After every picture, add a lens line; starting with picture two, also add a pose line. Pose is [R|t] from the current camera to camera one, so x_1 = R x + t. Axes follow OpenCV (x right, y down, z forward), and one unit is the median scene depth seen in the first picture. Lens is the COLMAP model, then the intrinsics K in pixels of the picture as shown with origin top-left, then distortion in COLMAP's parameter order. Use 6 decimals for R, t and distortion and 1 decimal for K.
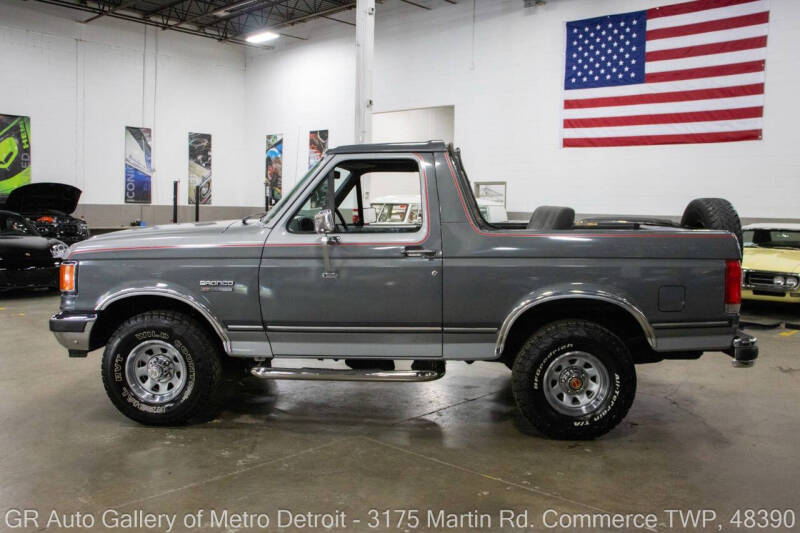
lens RADIAL K [[723.6, 0, 397.7], [0, 723.6, 250.5], [0, 0, 1]] dist [-0.039859, 0.015297]
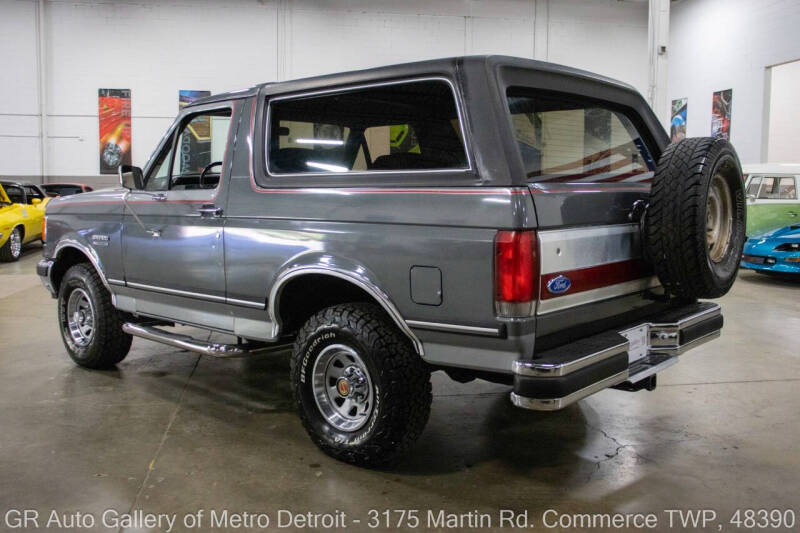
lens RADIAL K [[774.8, 0, 400.7], [0, 774.8, 261.6], [0, 0, 1]] dist [-0.063254, 0.007005]
pose [[0.779609, 0.058337, -0.623544, 0.228209], [-0.036720, 0.998197, 0.047479, 0.002885], [0.625189, -0.014119, 0.780345, 0.113186]]
